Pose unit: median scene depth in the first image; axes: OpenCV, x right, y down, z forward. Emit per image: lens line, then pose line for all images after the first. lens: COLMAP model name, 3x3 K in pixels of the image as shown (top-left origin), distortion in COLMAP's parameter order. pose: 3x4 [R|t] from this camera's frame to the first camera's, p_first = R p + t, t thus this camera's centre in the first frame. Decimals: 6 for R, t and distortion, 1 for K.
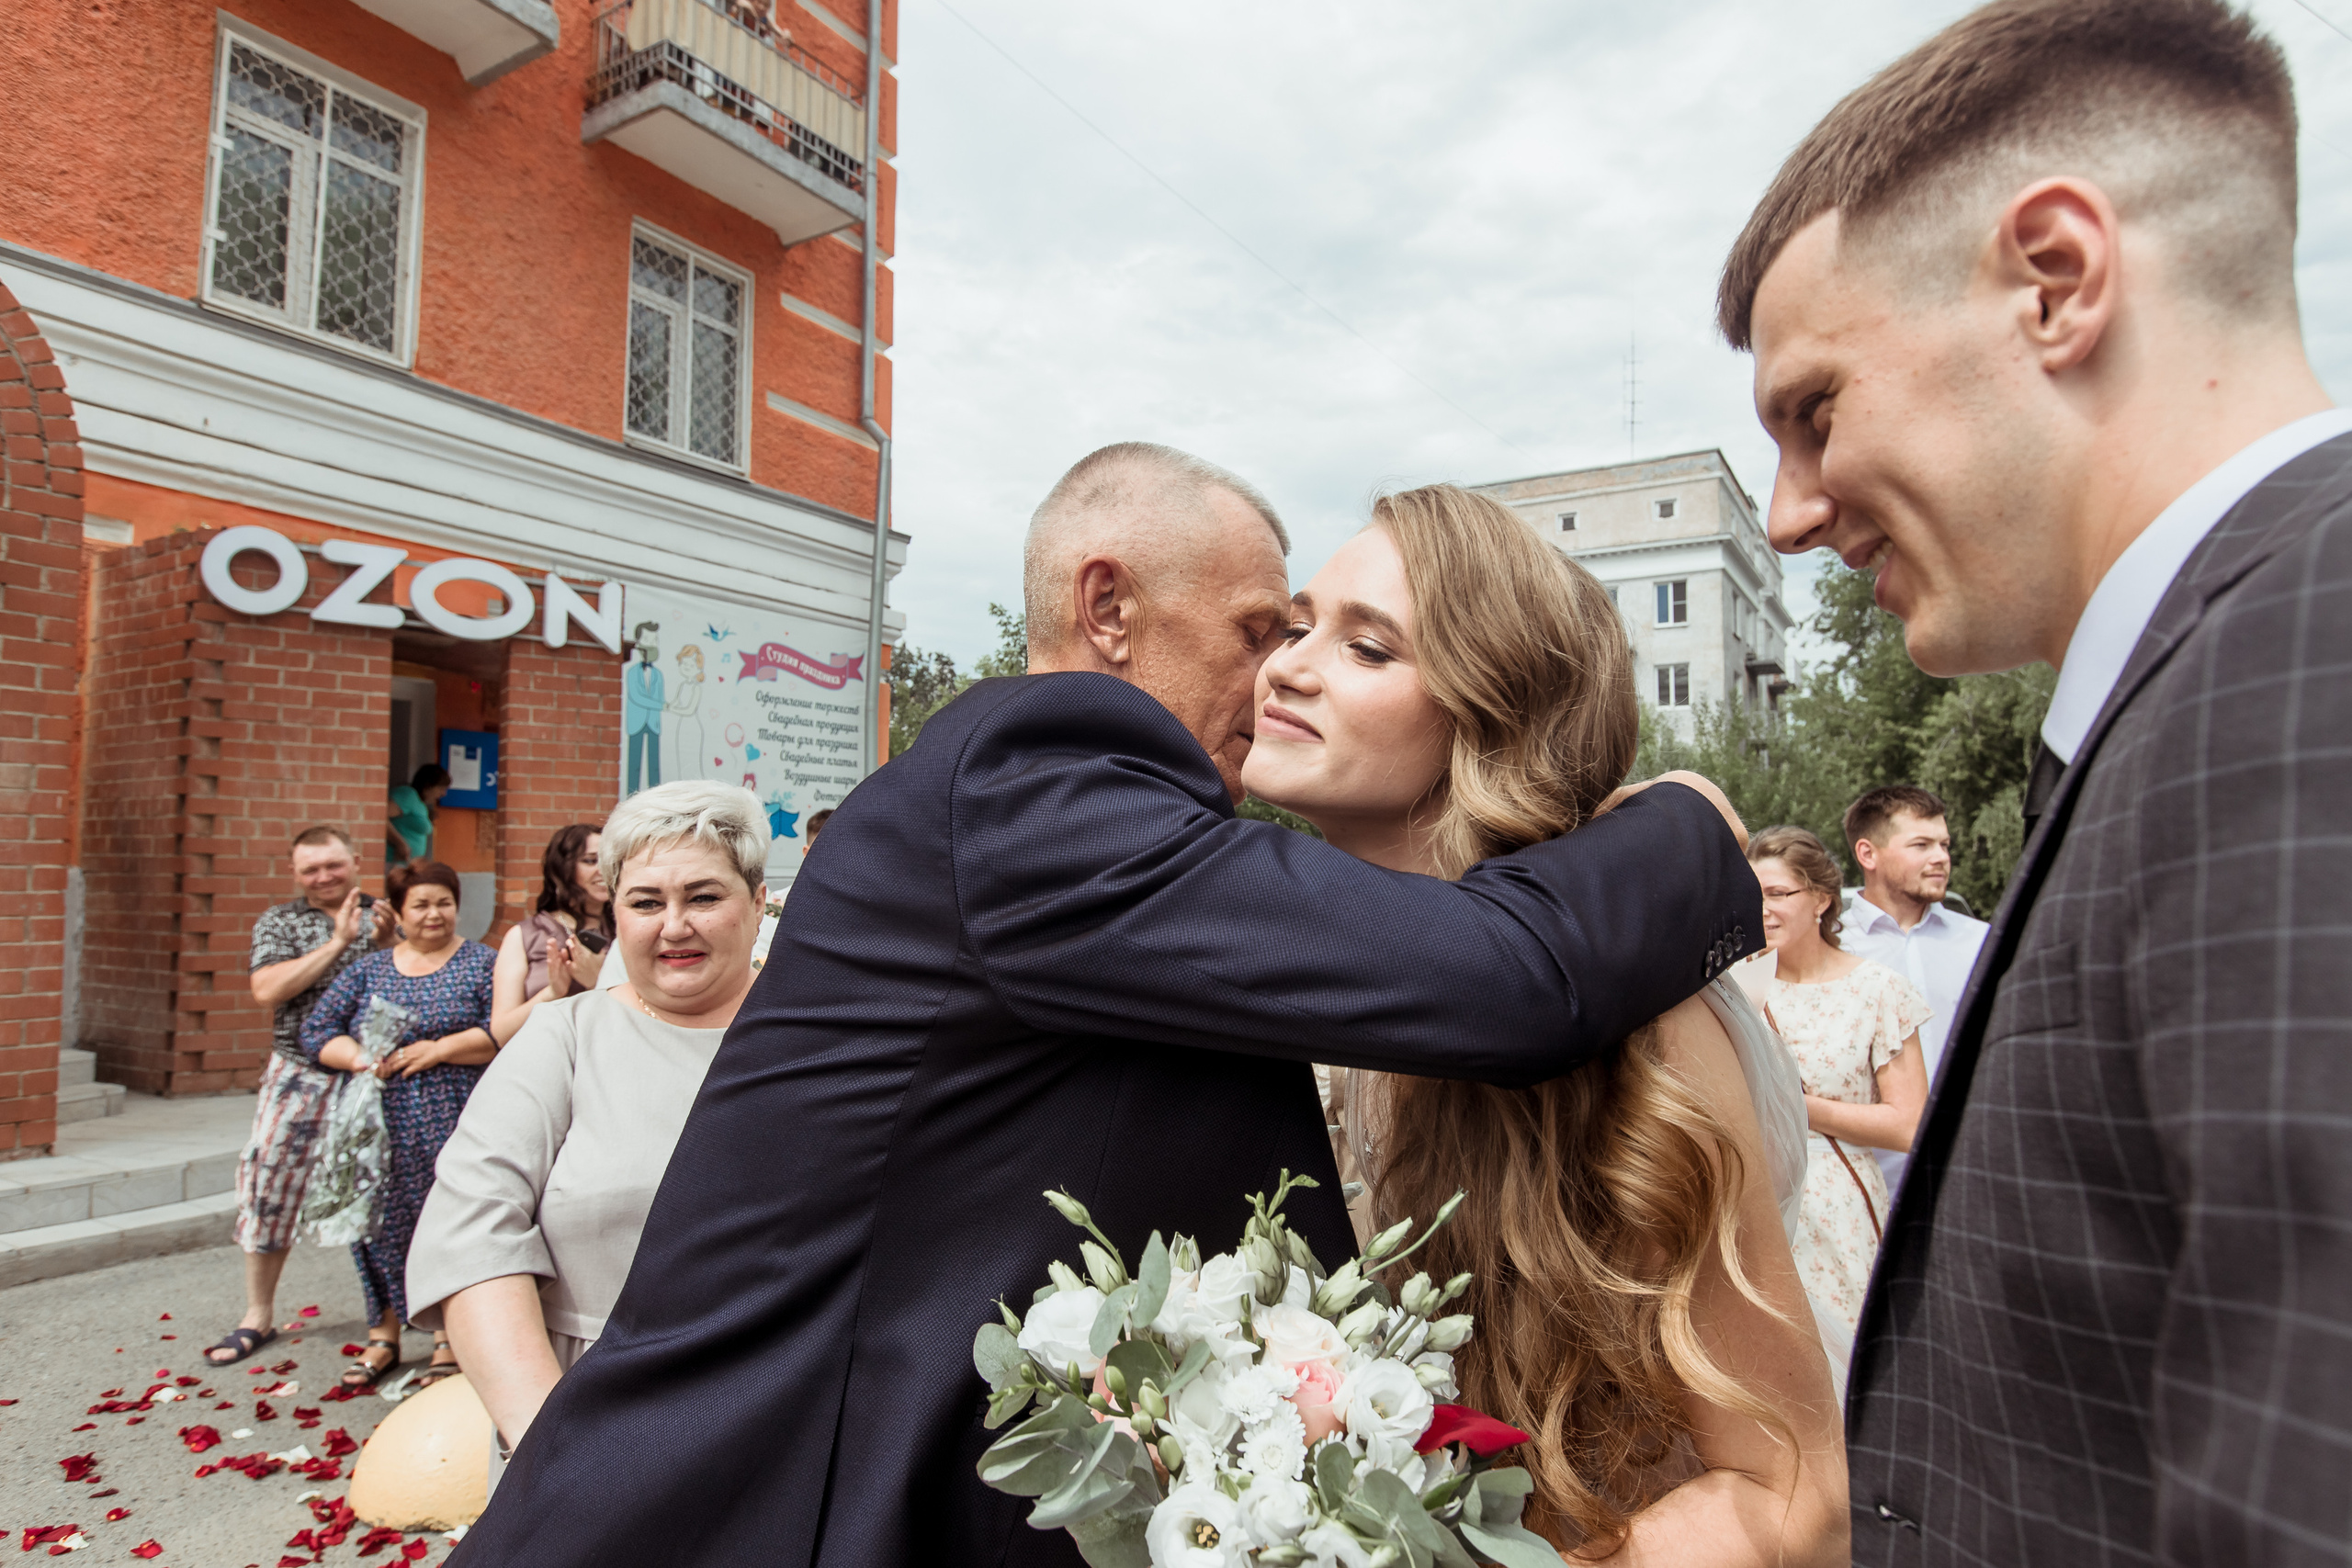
lens RADIAL K [[1354.2, 0, 1187.9], [0, 1354.2, 800.8], [0, 0, 1]] dist [-0.005034, -0.000694]
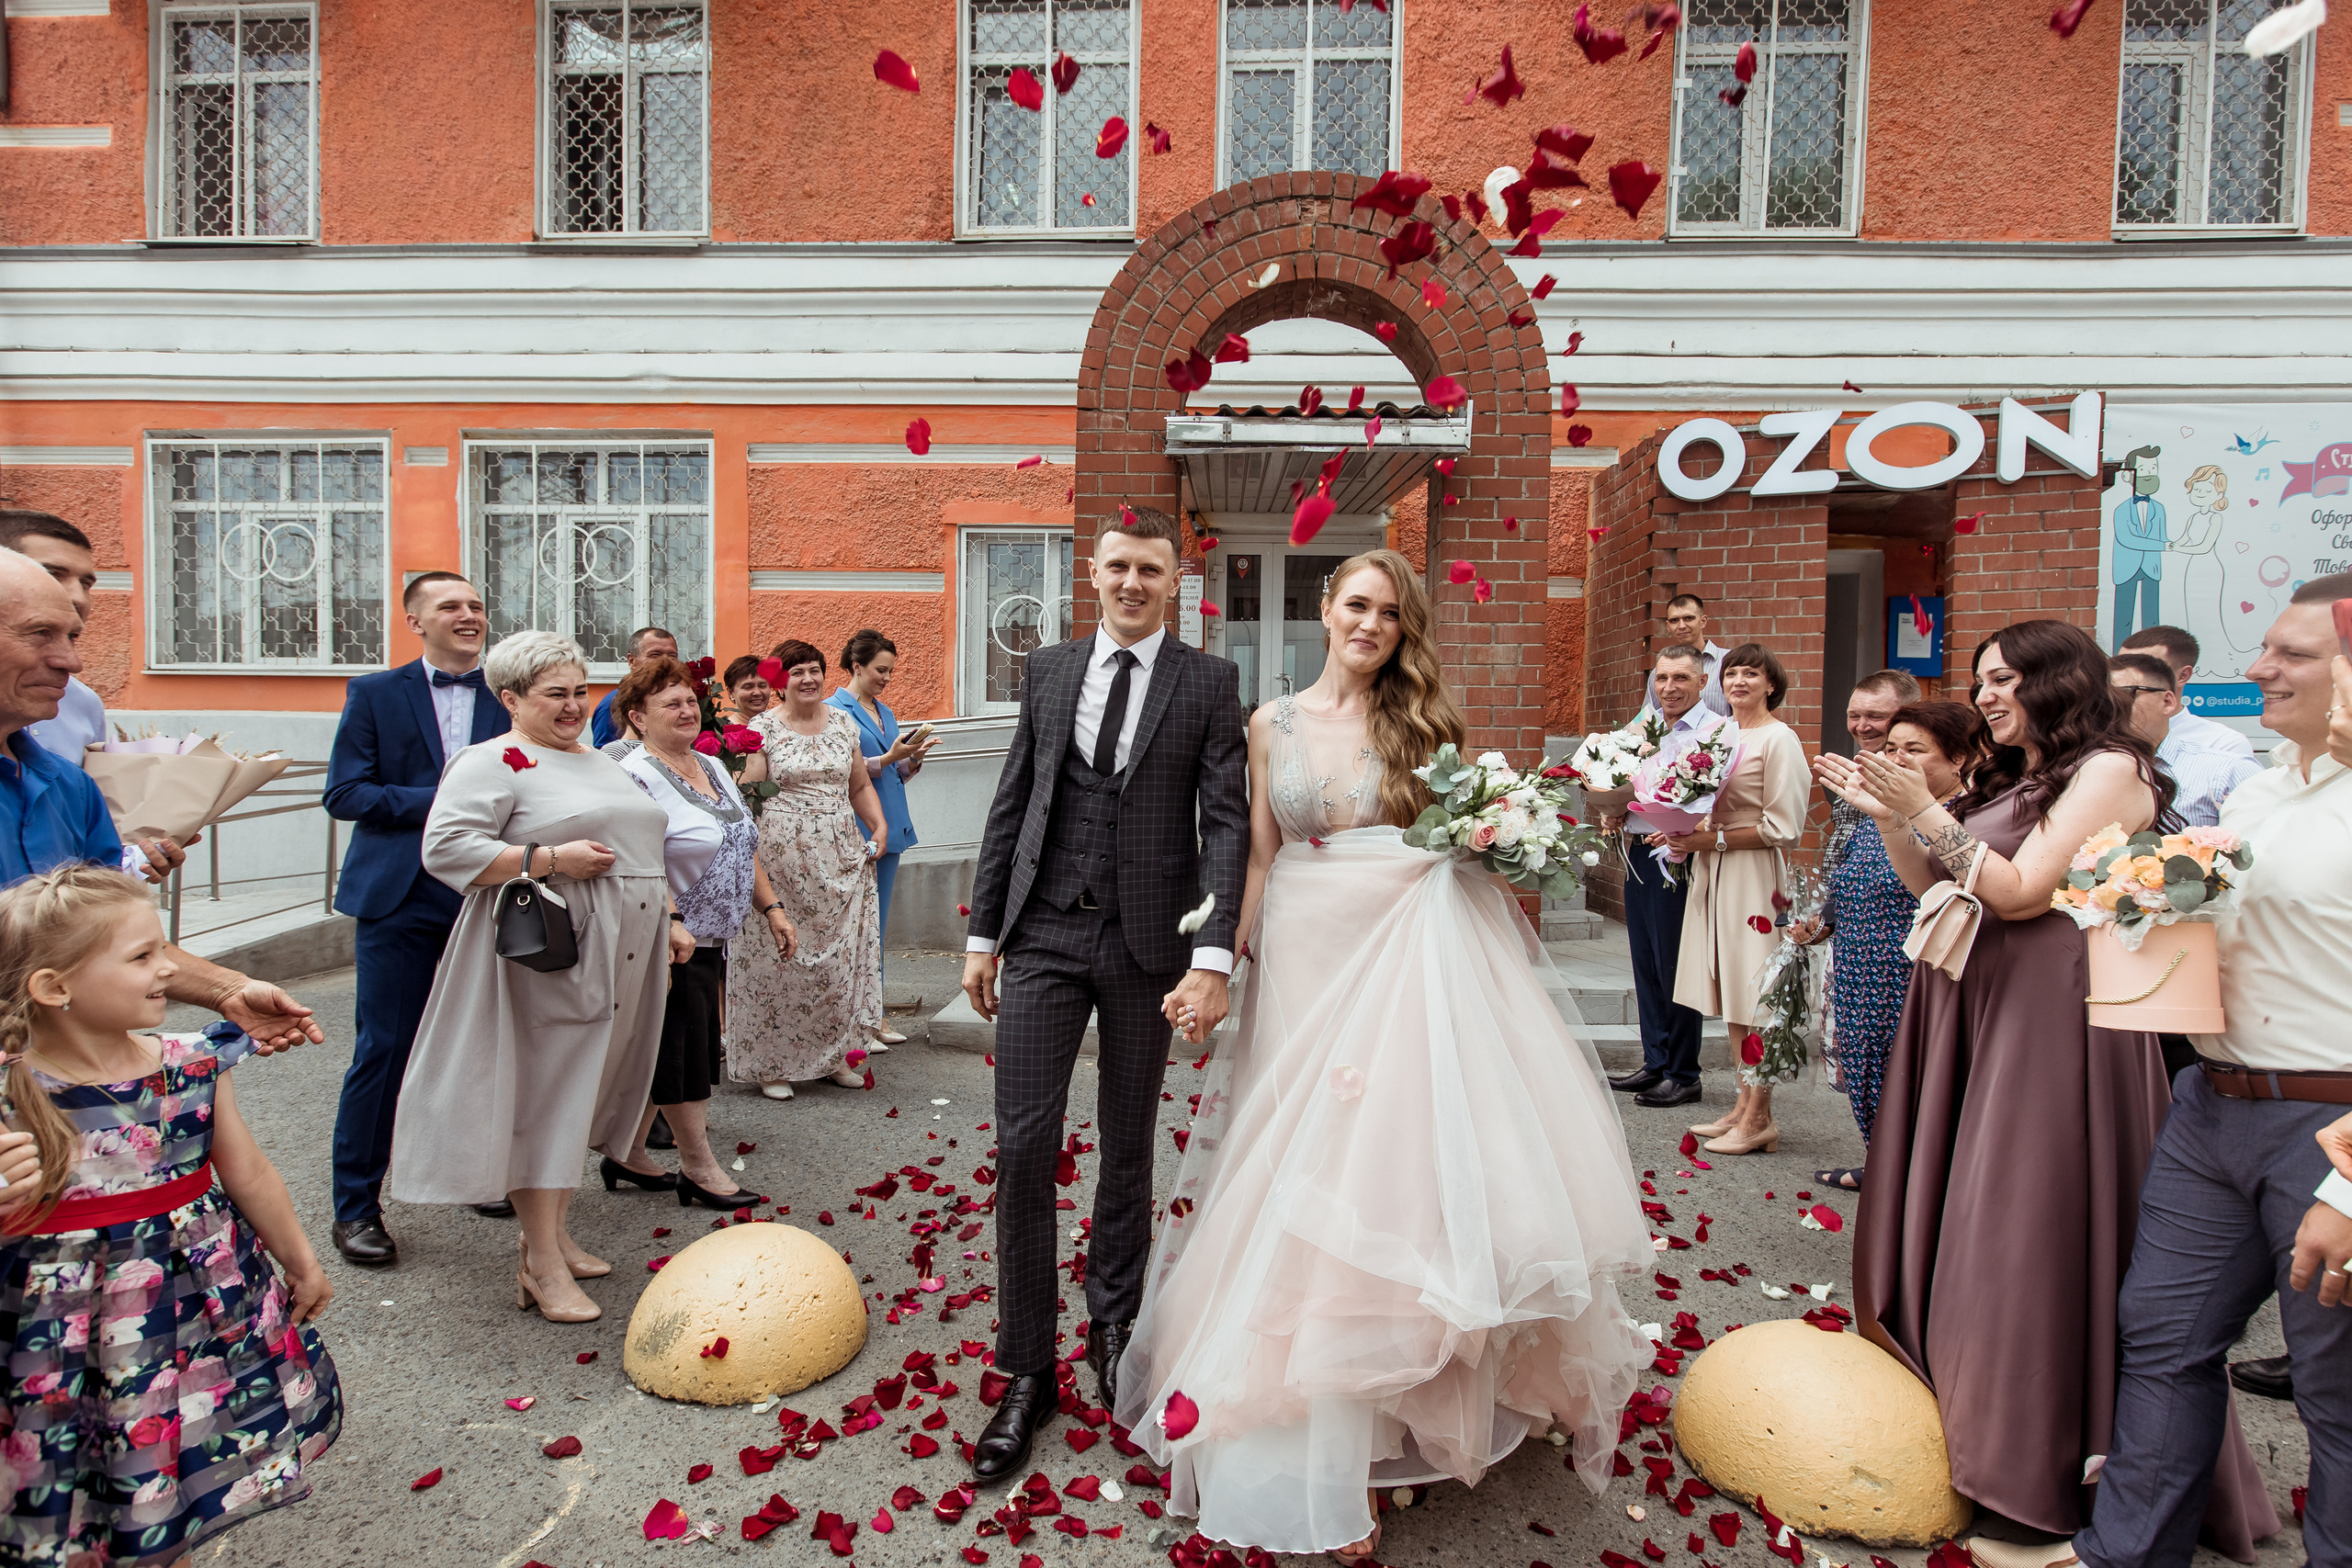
lens RADIAL K [[1192.2, 0, 1162.4], [0, 1192.2, 804.5], [0, 0, 1]] dist [0.000823, -0.001260]
pose [[0.477486, 0.039821, -0.877736, -0.031515], [0.041575, 0.996830, 0.067841, 0.015203], [0.877655, -0.068885, 0.474317, 0.100652]]
